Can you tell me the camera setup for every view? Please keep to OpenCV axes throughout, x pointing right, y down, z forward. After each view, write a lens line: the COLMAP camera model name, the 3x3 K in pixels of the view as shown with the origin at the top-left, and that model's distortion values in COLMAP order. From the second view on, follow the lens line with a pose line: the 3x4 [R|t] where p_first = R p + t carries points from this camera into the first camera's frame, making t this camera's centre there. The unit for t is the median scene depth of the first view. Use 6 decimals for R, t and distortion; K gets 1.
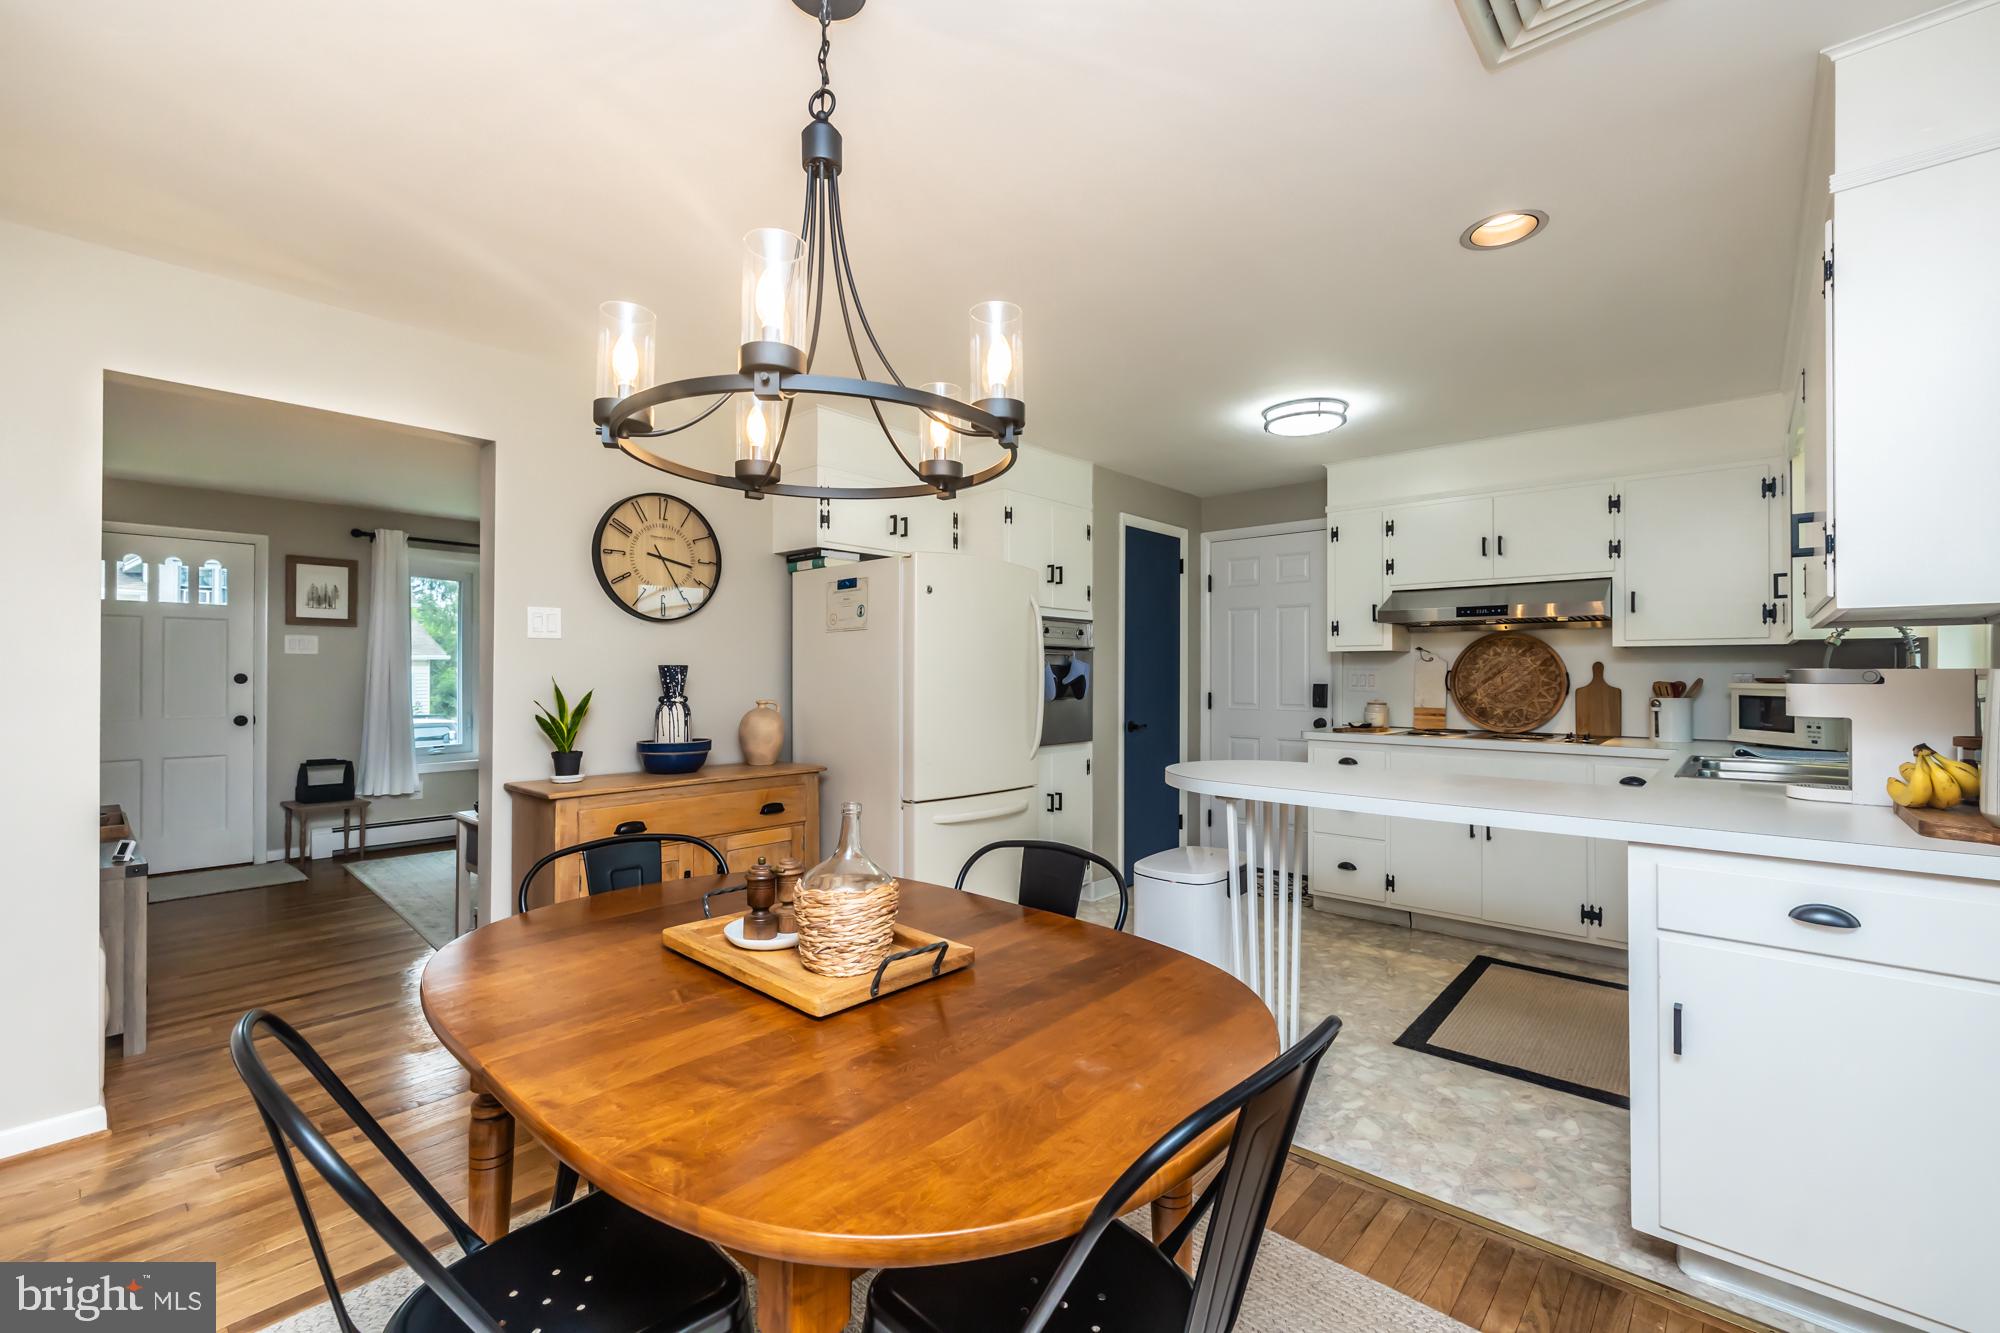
lens RADIAL K [[832.5, 0, 1001.7], [0, 832.5, 669.8], [0, 0, 1]] dist [-0.001675, -0.000272]
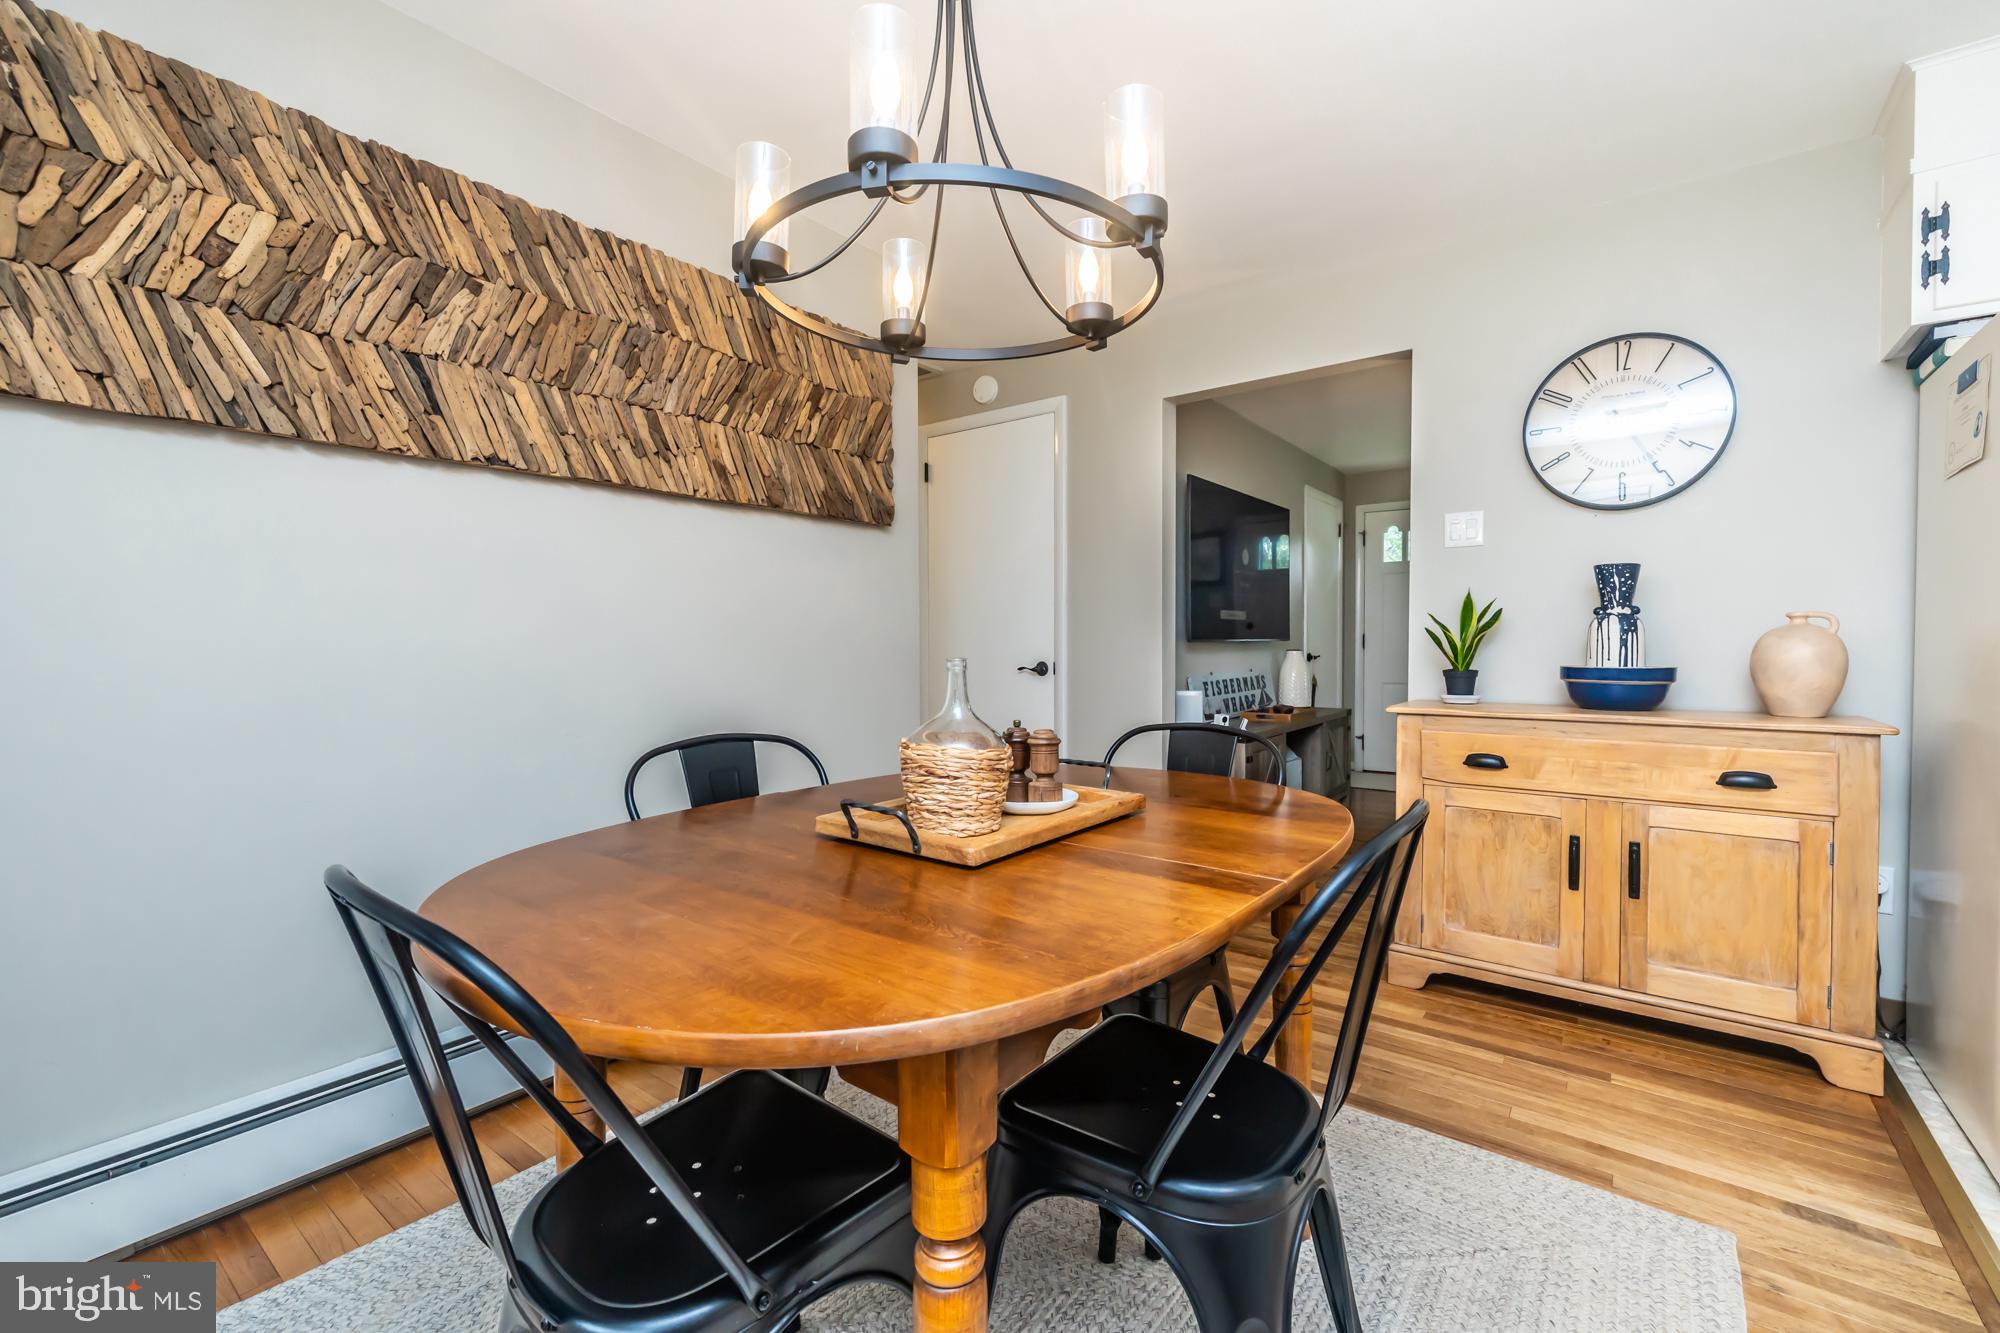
lens RADIAL K [[842.4, 0, 1003.1], [0, 842.4, 658.5], [0, 0, 1]] dist [0.000605, -0.000044]
pose [[0.075502, 0.017904, -0.996985, 0.253164], [0.006833, 0.999806, 0.018473, 0.048939], [0.997122, -0.008207, 0.075365, 0.325003]]
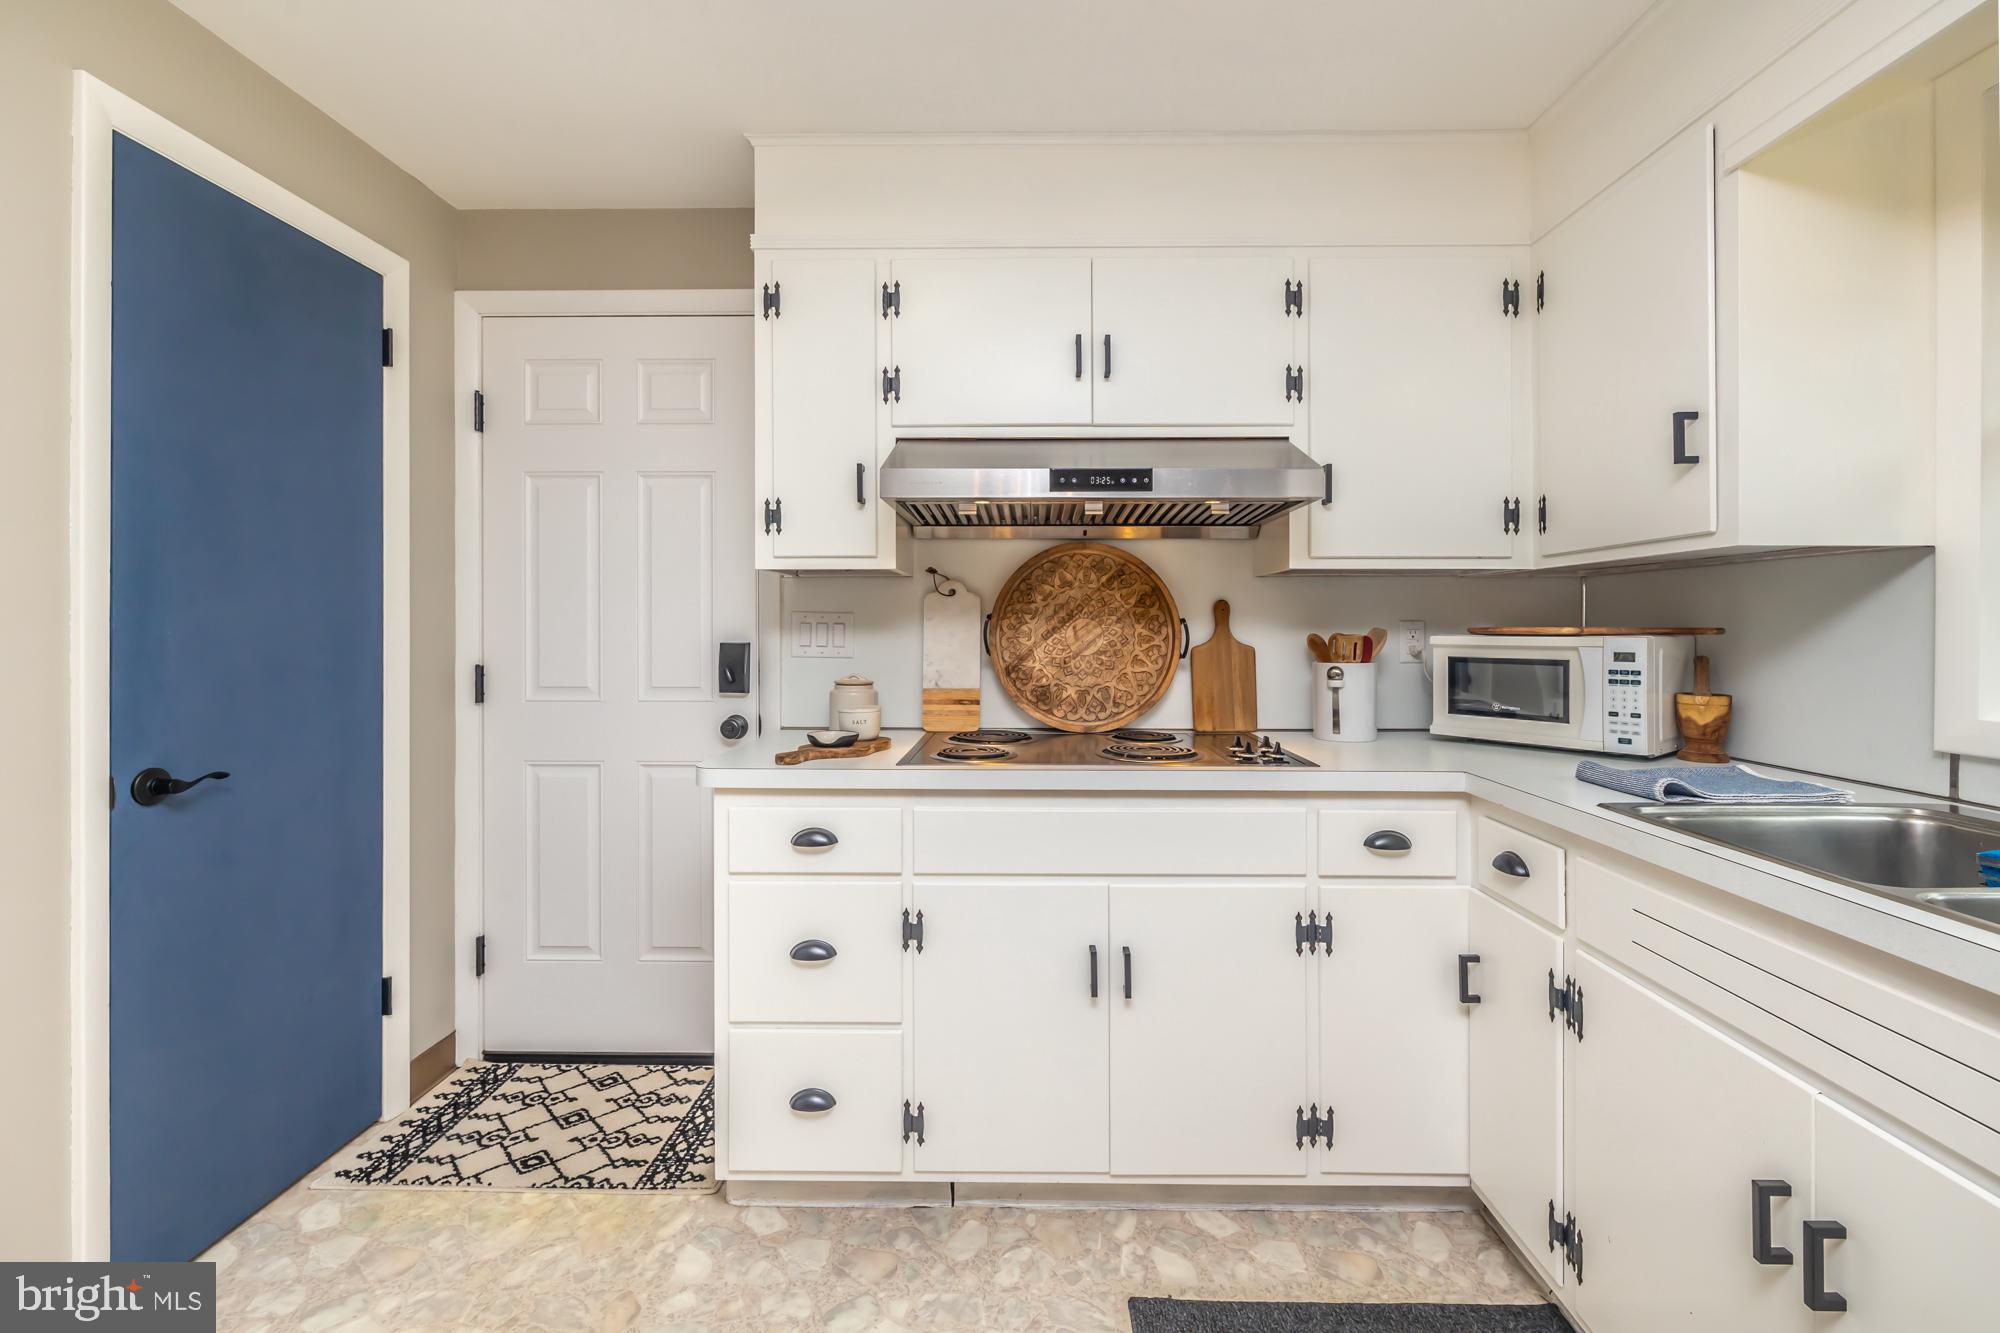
lens RADIAL K [[854.4, 0, 1013.7], [0, 854.4, 625.8], [0, 0, 1]] dist [-0.000909, -0.000140]
pose [[0.756367, -0.001288, 0.654146, 0.229761], [-0.002068, 0.999988, 0.004360, 0.006143], [-0.654144, -0.004651, 0.756355, 0.655049]]
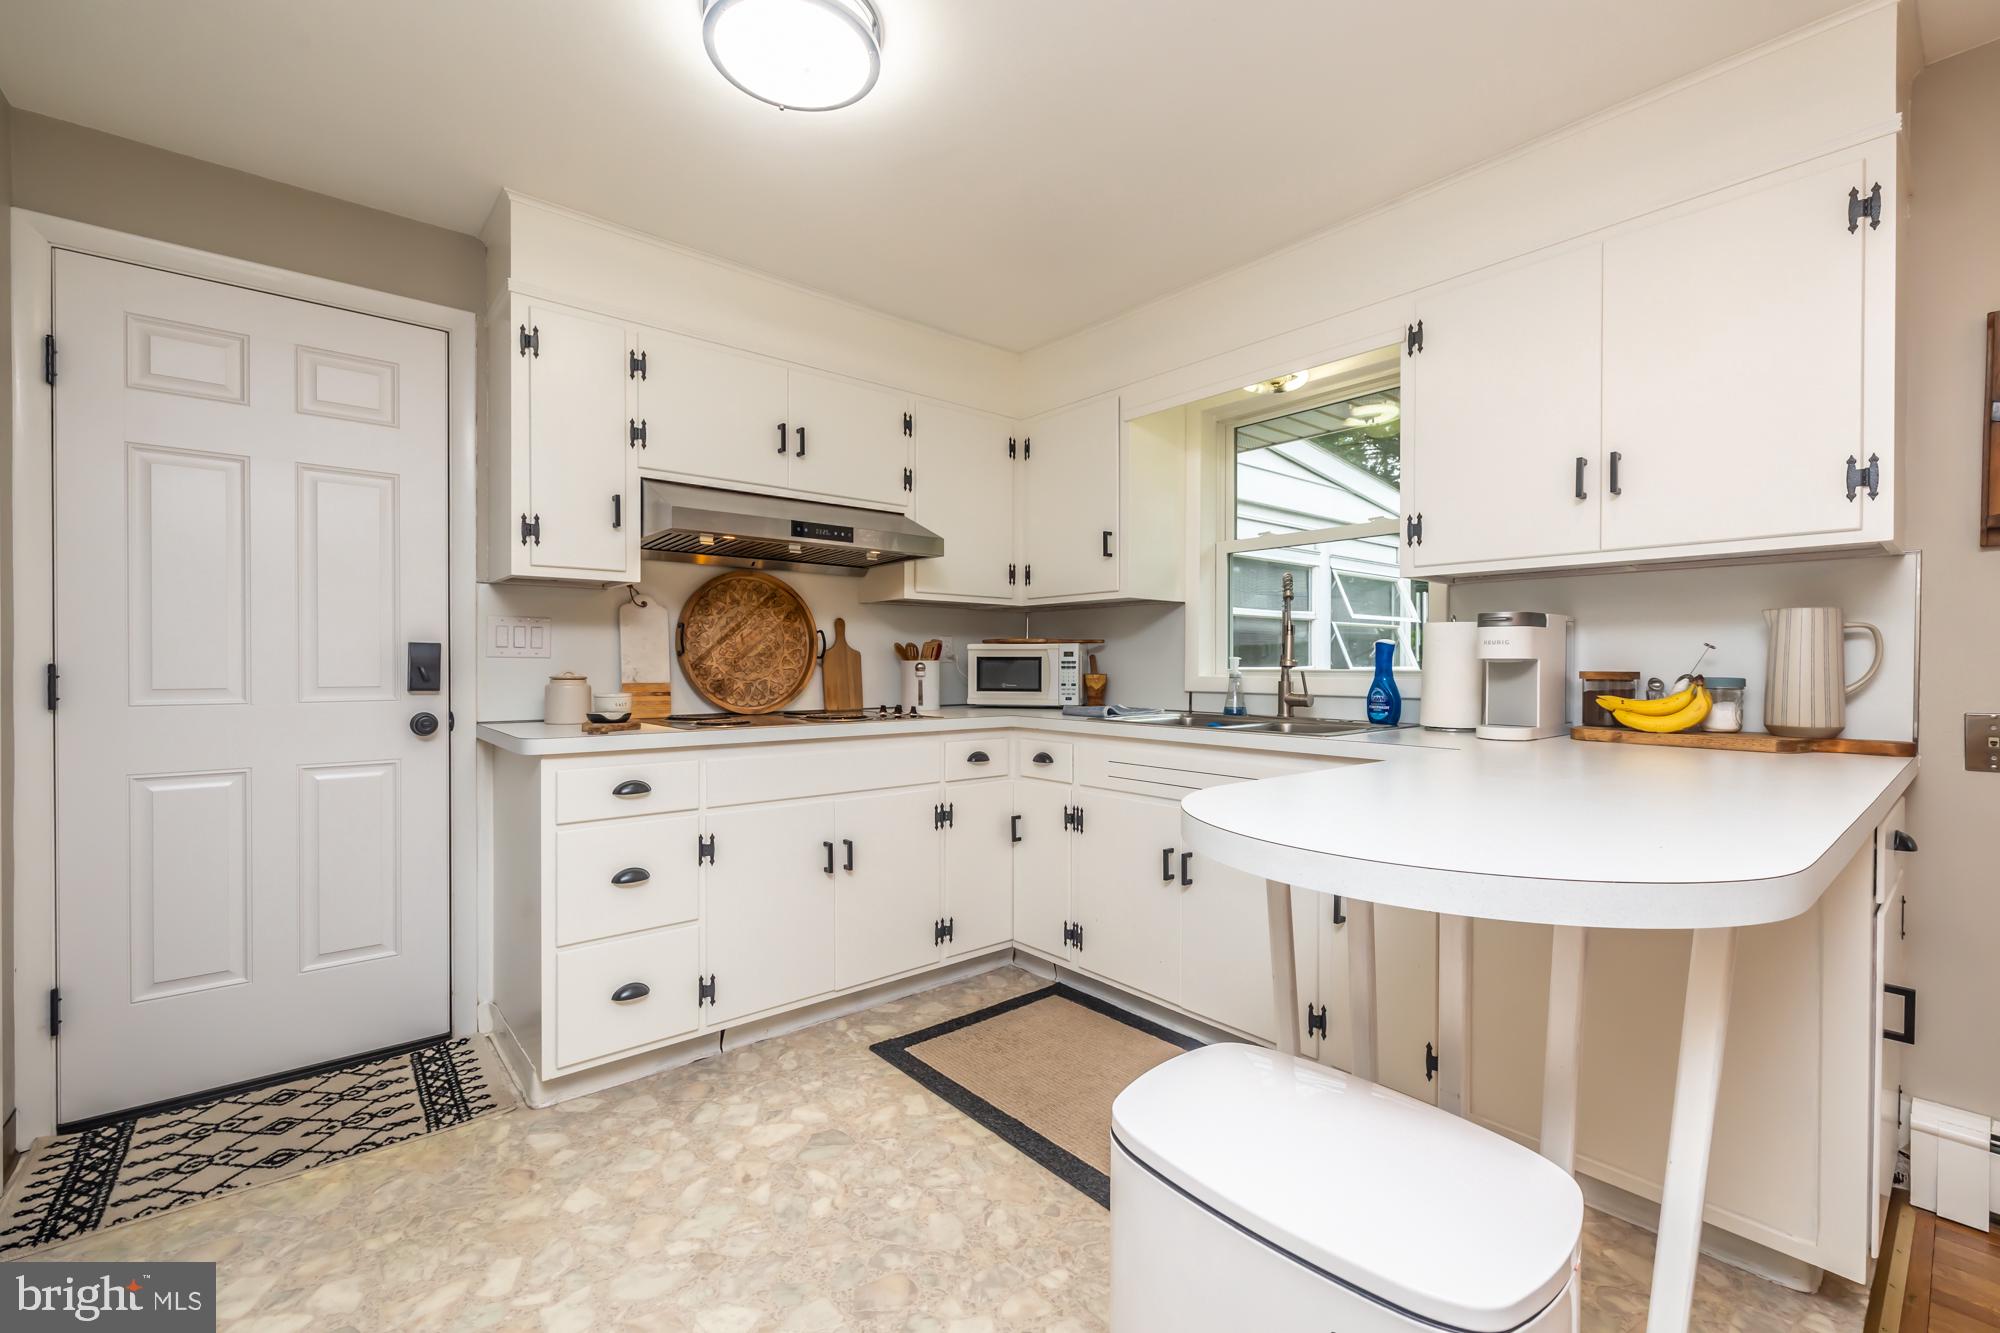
lens RADIAL K [[842.4, 0, 1000.0], [0, 842.4, 666.5], [0, 0, 1]] dist [-0.000305, -0.000375]
pose [[0.141707, -0.006339, 0.989888, -0.070542], [-0.006977, 0.999948, 0.007402, 0.030481], [-0.989884, -0.007955, 0.141655, 0.733405]]
